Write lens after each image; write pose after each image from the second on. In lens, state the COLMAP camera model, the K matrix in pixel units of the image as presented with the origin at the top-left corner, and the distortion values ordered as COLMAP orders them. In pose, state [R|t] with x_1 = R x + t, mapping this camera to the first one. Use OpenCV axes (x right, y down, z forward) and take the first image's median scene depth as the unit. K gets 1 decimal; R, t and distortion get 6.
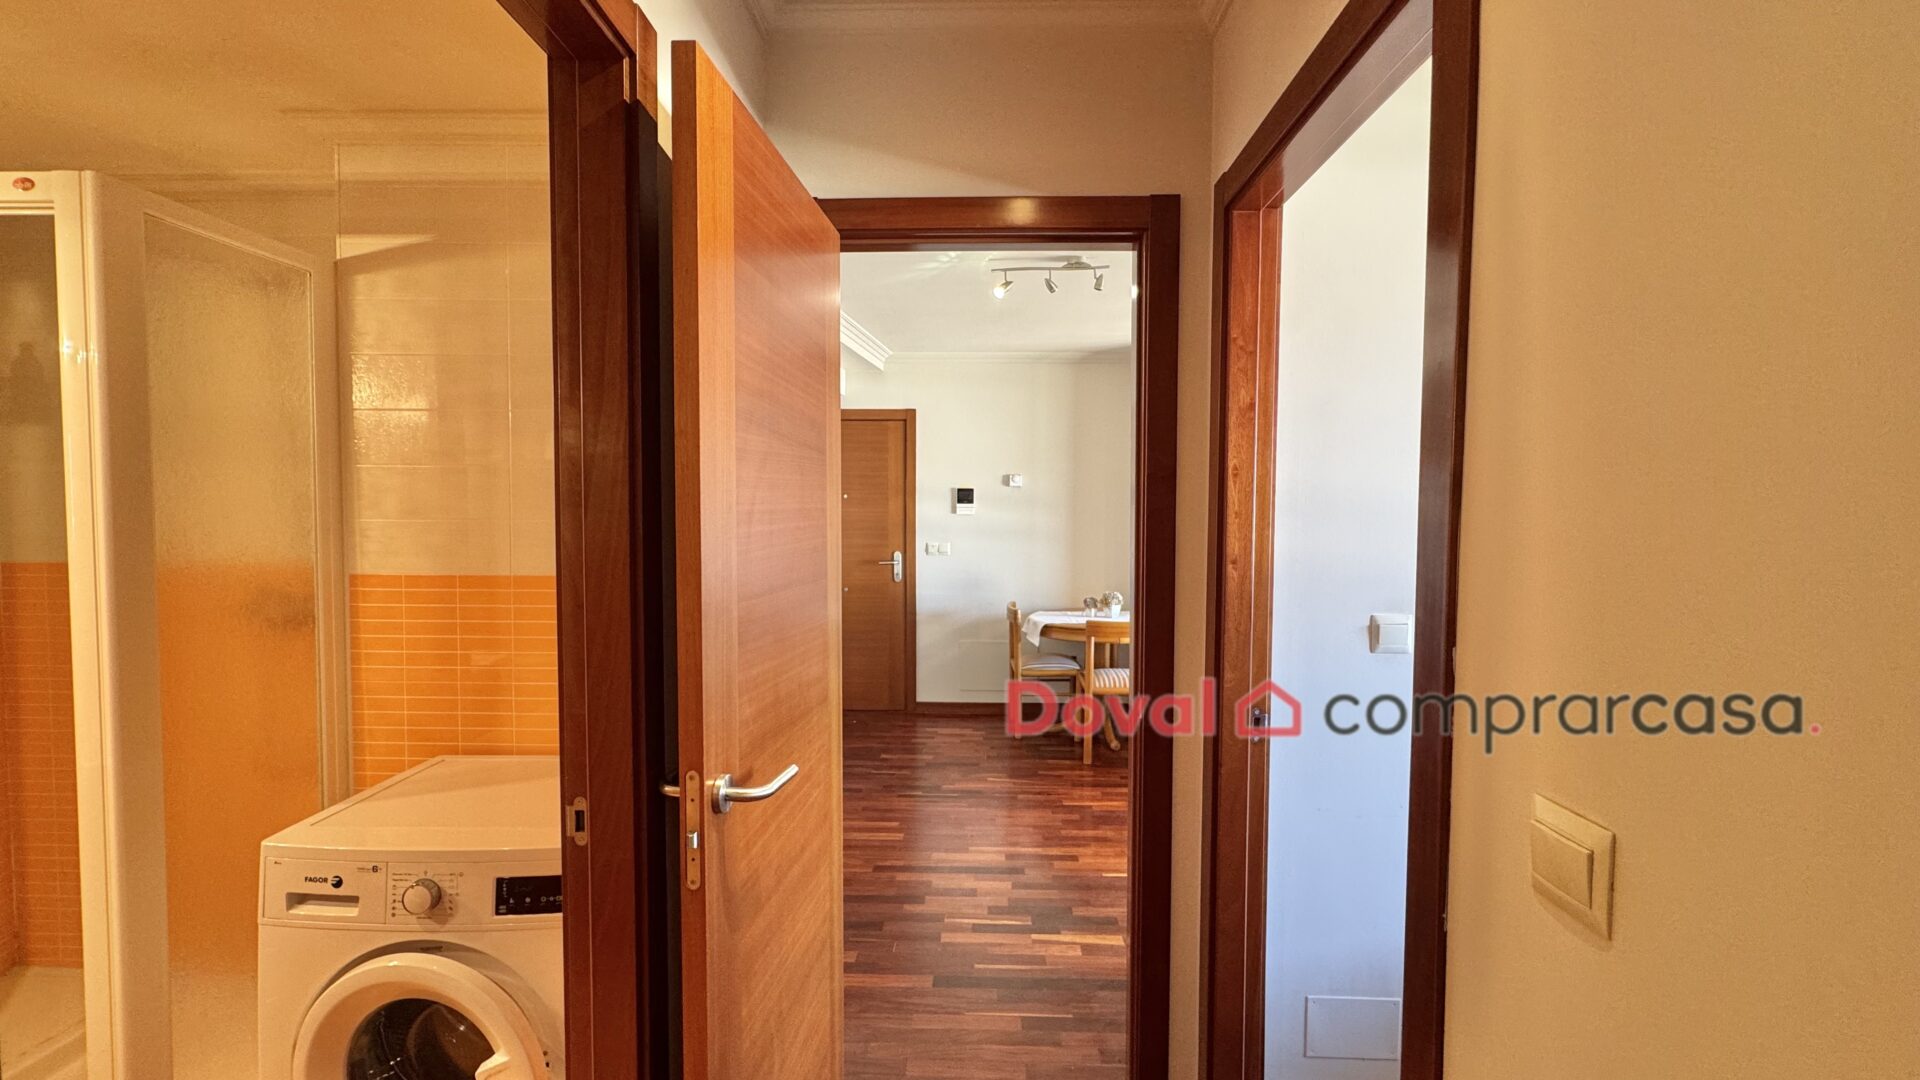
lens RADIAL K [[772.7, 0, 960.0], [0, 772.7, 540.0], [0, 0, 1]] dist [0.001657, -0.000262]
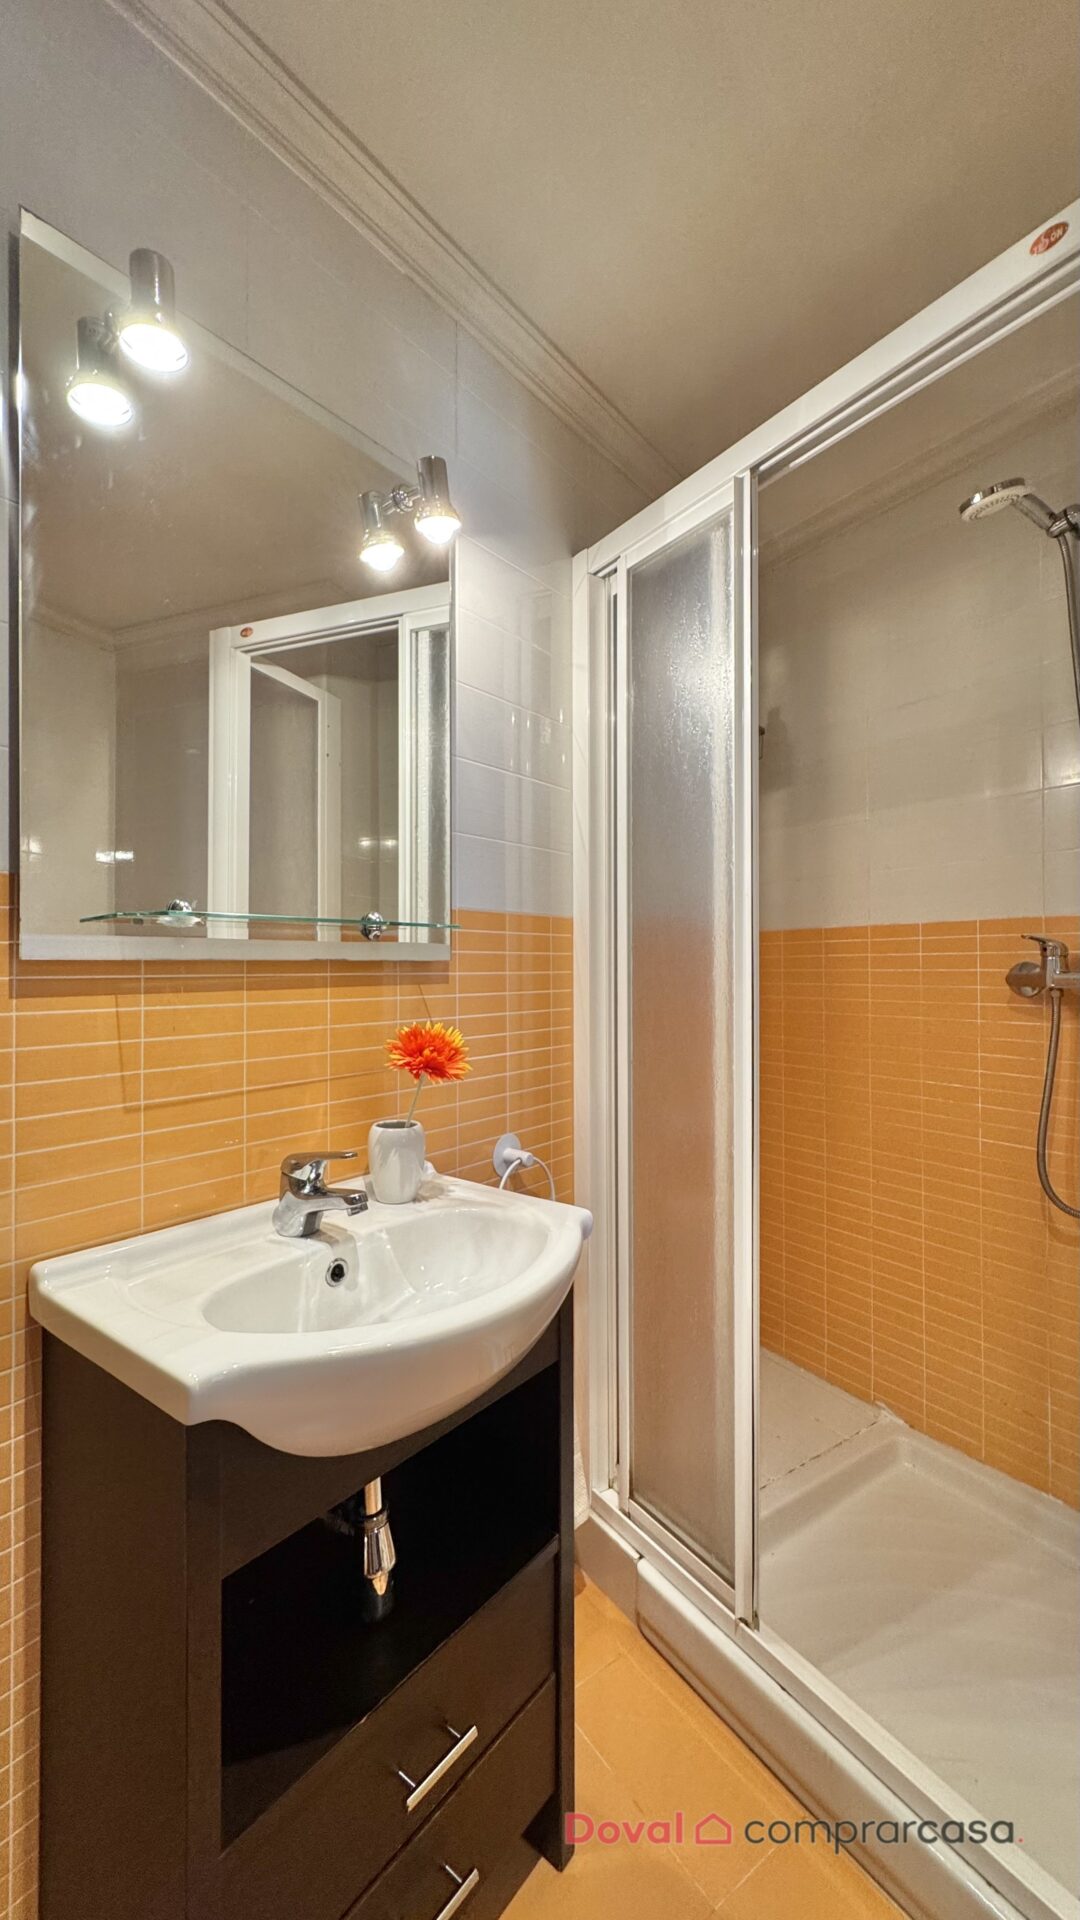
lens RADIAL K [[777.6, 0, 540.0], [0, 777.6, 960.0], [0, 0, 1]] dist [-0.001236, -0.000042]
pose [[0.580559, -0.009664, -0.814161, -0.929917], [-0.028520, 0.999075, -0.032196, 0.177627], [0.813719, 0.041911, 0.579746, 0.299375]]
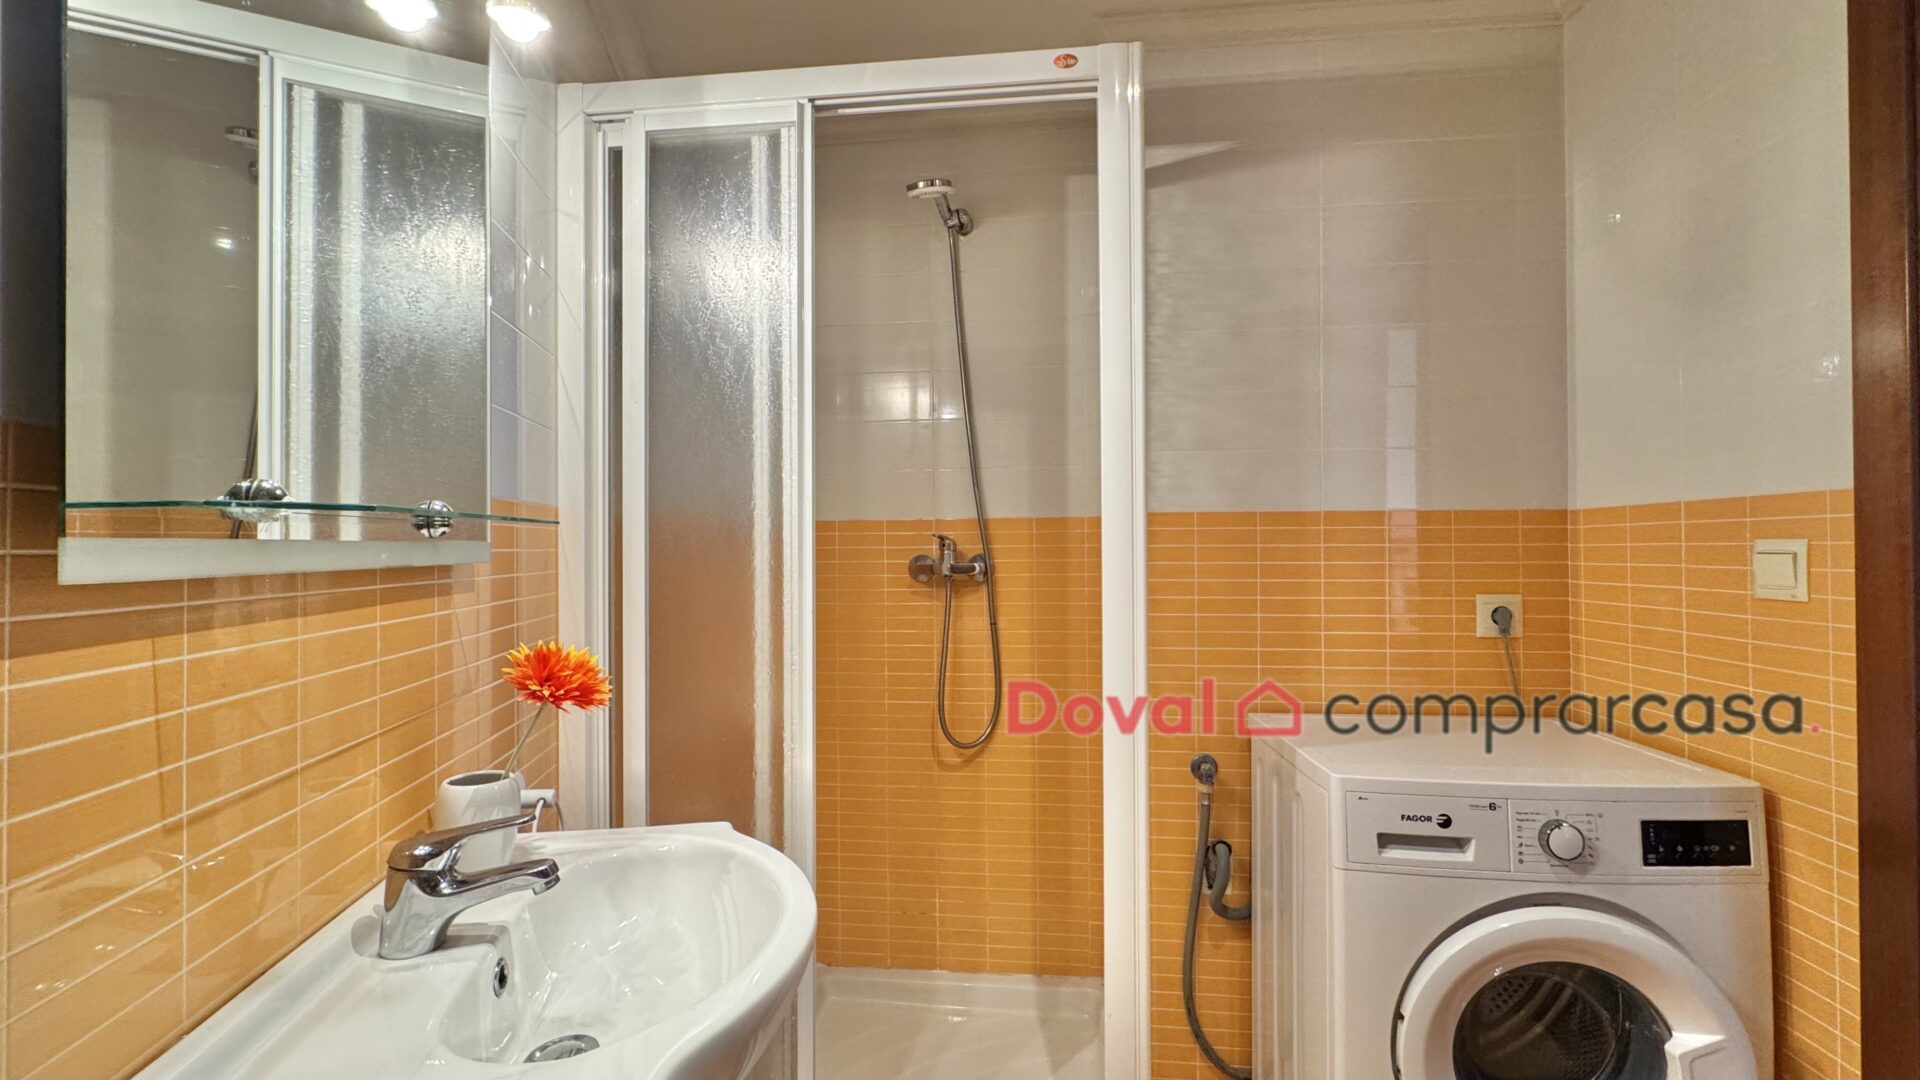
lens RADIAL K [[824.0, 0, 960.0], [0, 824.0, 540.0], [0, 0, 1]] dist [-0.001834, -0.000279]
pose [[0.995053, -0.008916, -0.098947, -1.239577], [0.004234, 0.998866, -0.047424, 0.168759], [0.099257, 0.046771, 0.993962, 0.018787]]
